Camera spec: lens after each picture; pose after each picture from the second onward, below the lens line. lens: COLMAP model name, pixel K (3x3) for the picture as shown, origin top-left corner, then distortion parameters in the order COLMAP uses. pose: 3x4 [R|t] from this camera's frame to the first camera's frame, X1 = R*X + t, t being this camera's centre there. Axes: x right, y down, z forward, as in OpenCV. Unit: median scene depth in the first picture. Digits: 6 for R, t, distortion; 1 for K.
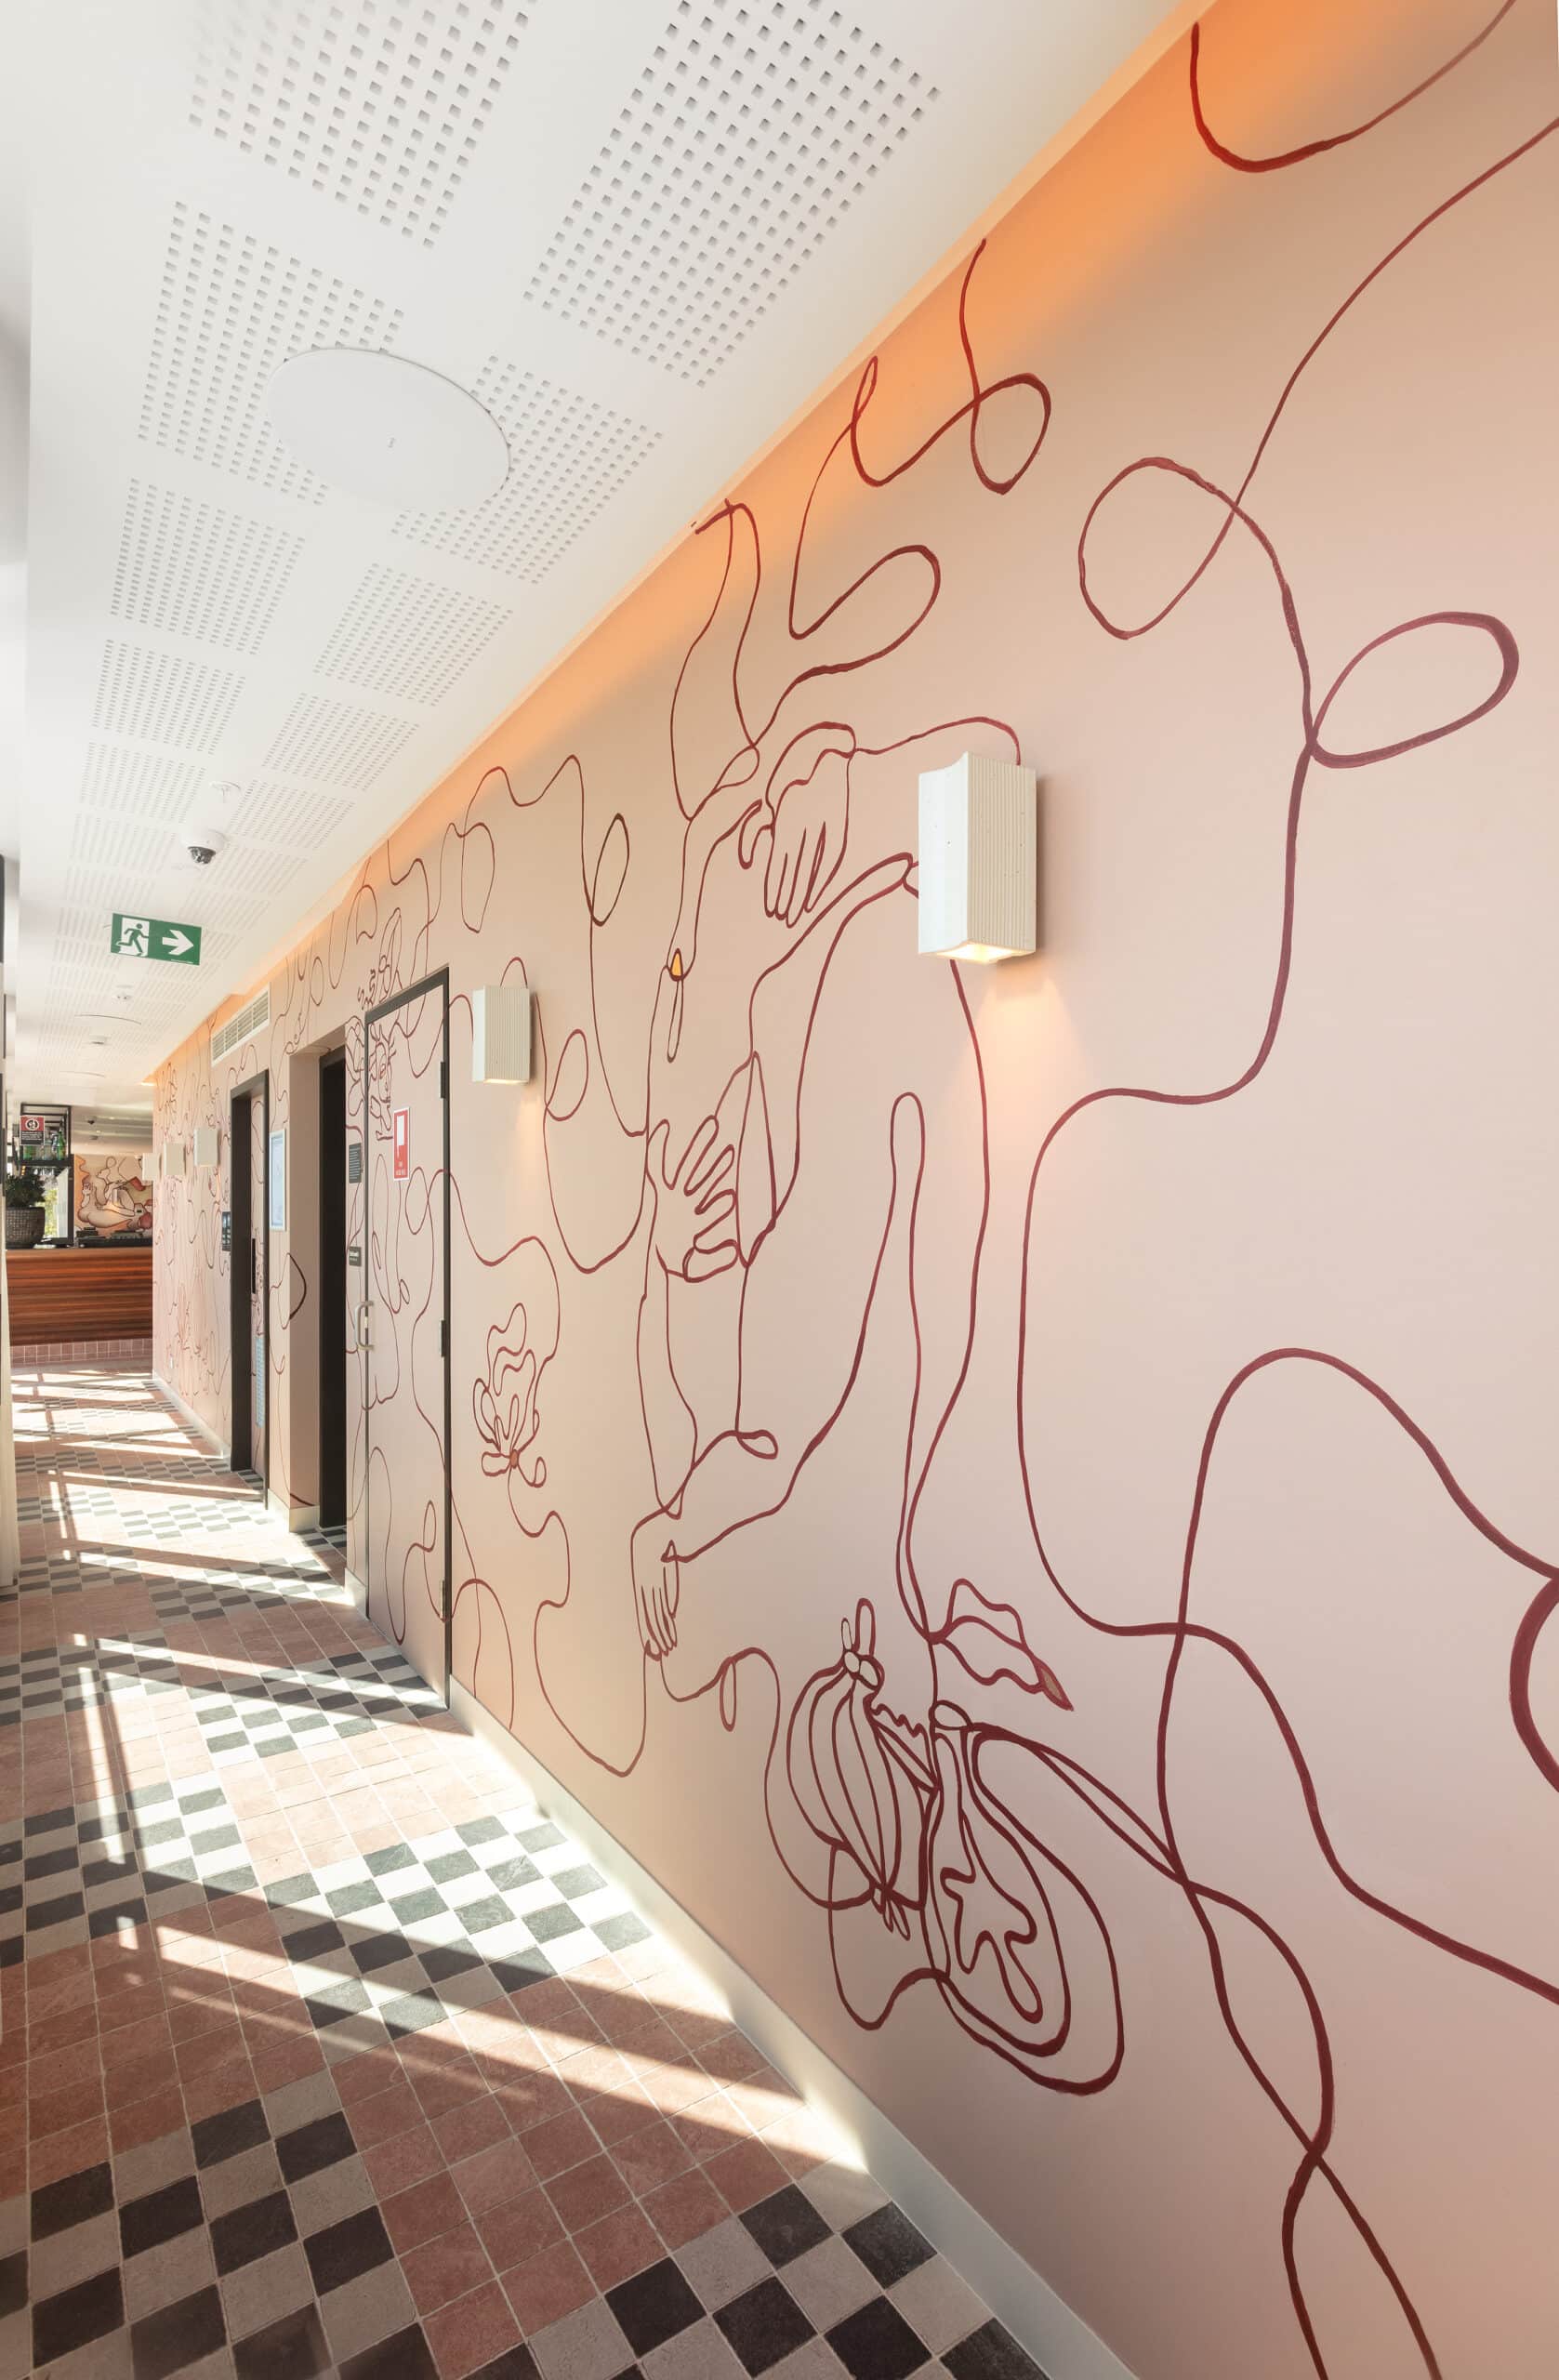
lens RADIAL K [[1138.7, 0, 783.0], [0, 1138.7, 1196.4], [0, 0, 1]] dist [0.001014, 0.000238]
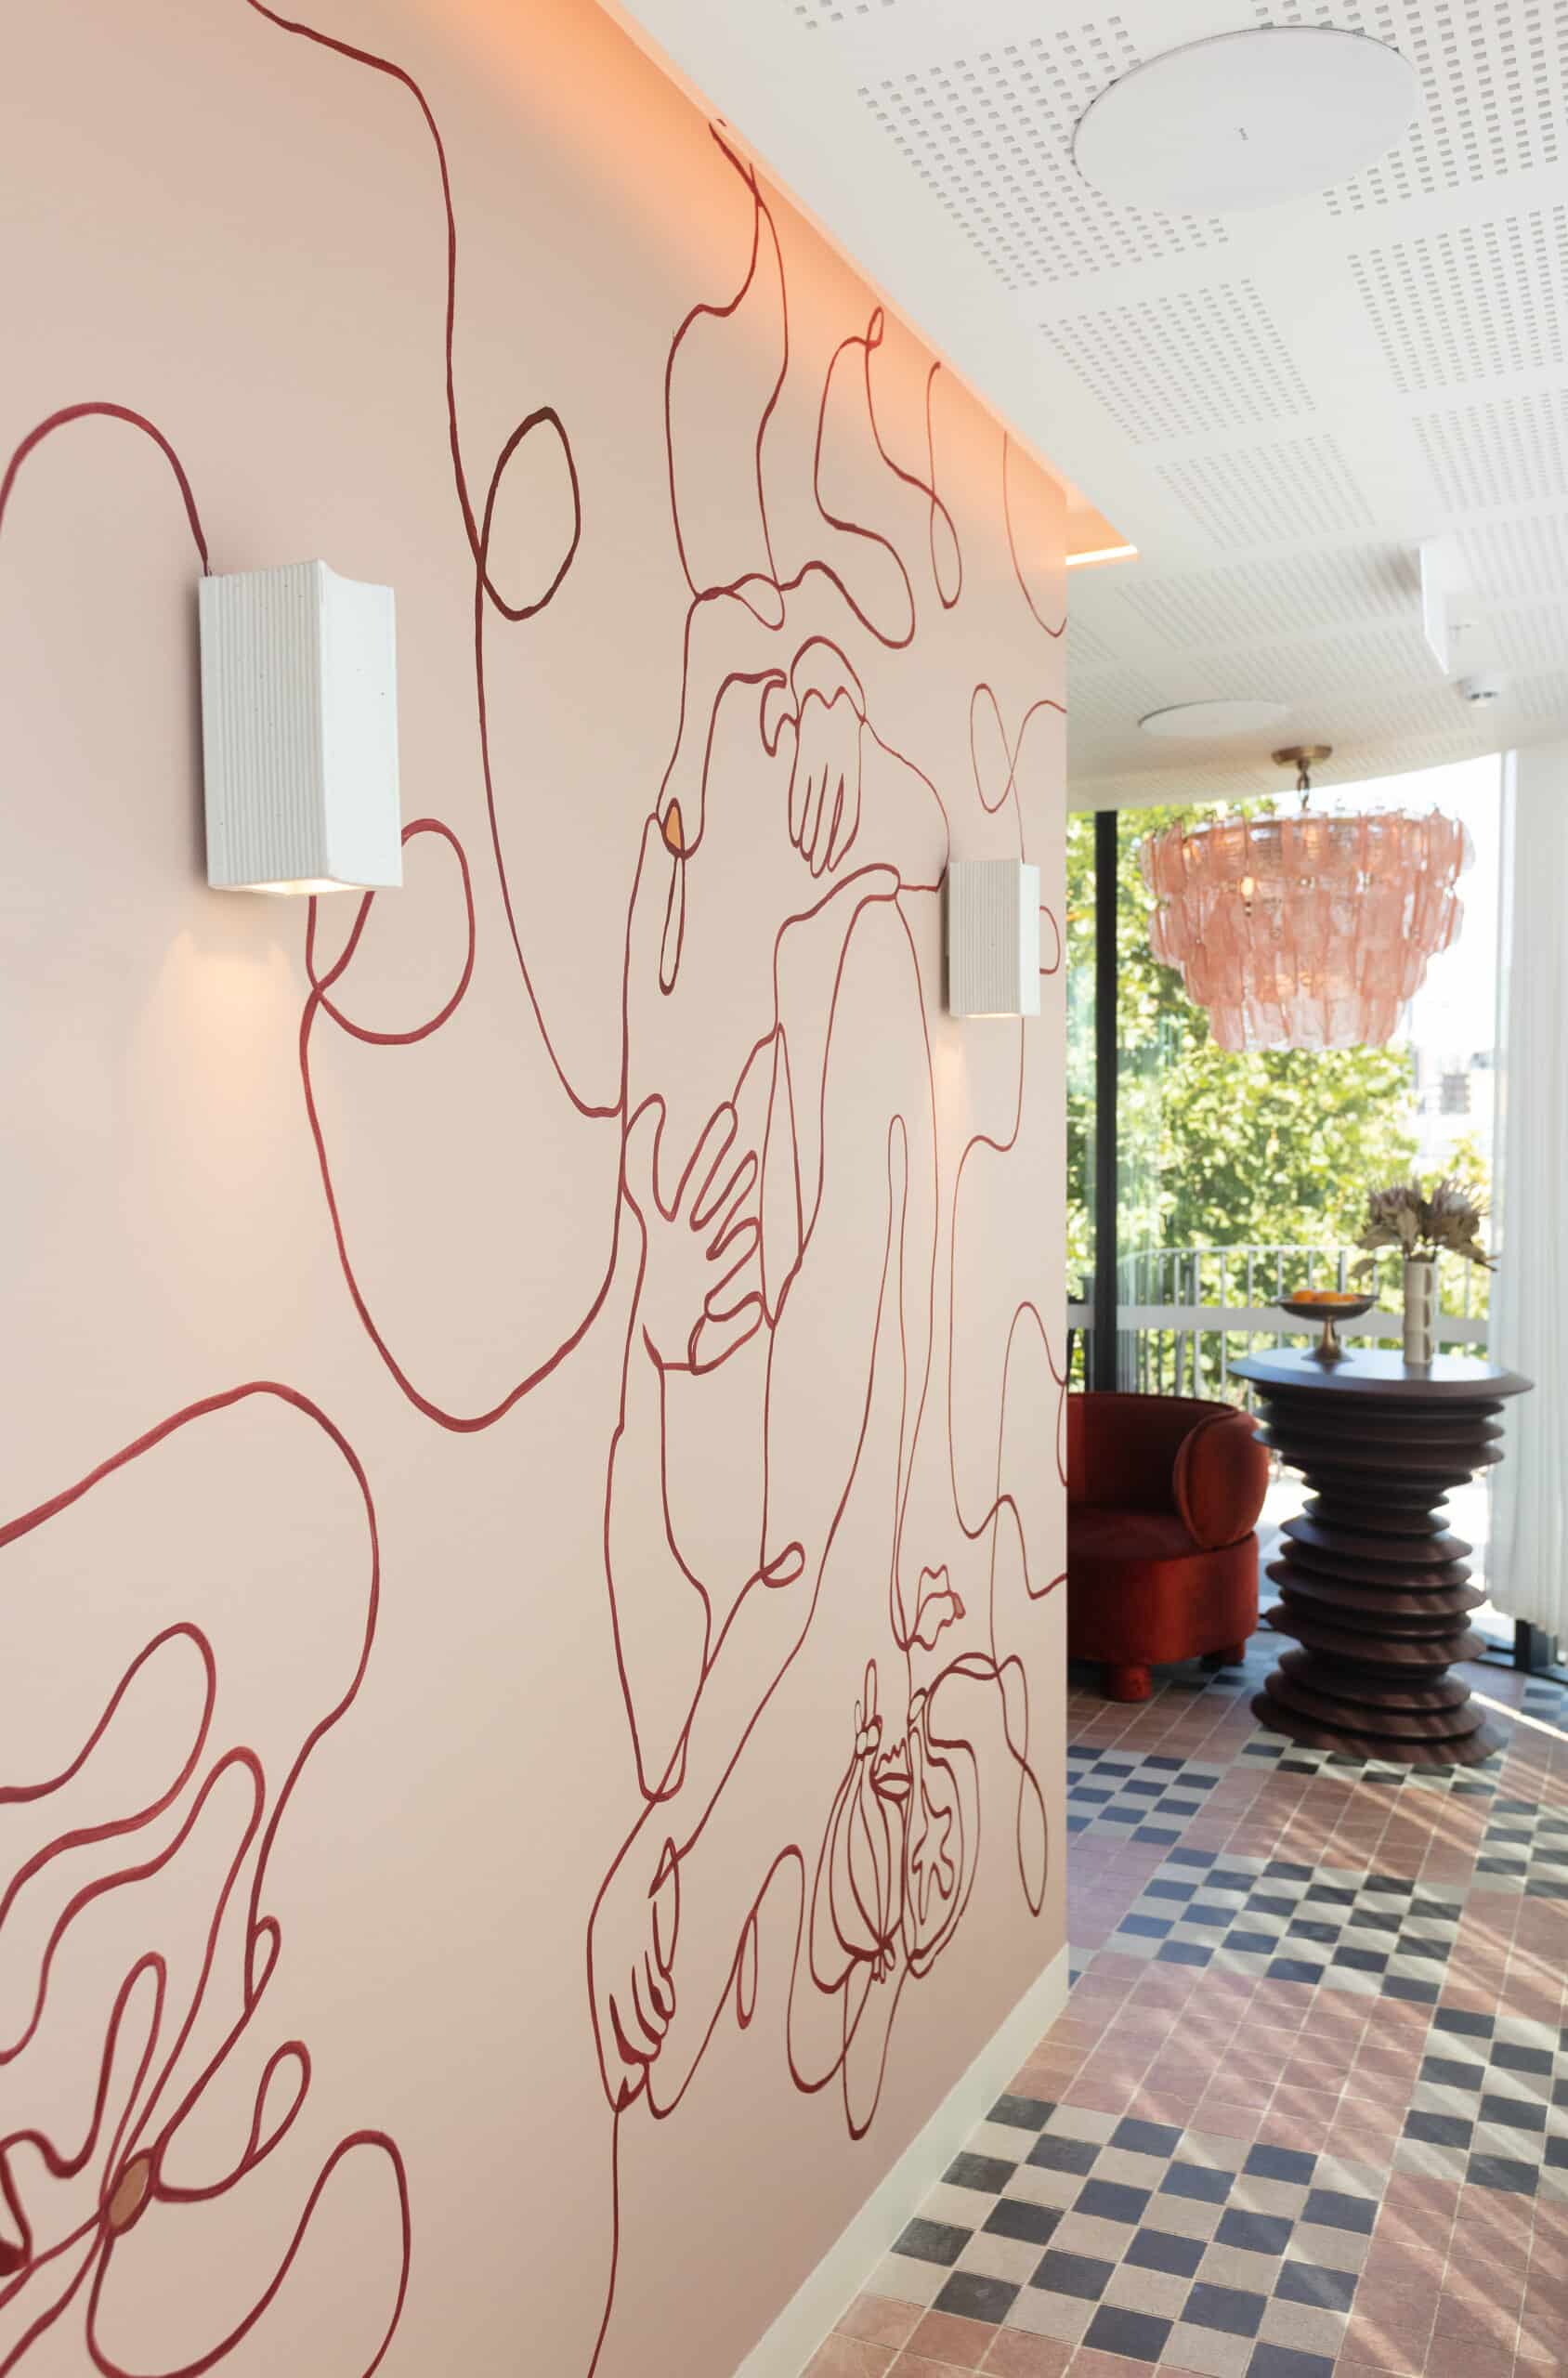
lens RADIAL K [[2086.2, 0, 783.1], [0, 2086.2, 1188.4], [0, 0, 1]] dist [0.018511, -0.003376]
pose [[-0.536065, -0.013680, 0.844066, -1.047130], [-0.006232, 0.999906, 0.012248, -0.036843], [-0.844154, 0.001305, -0.536100, 1.574904]]
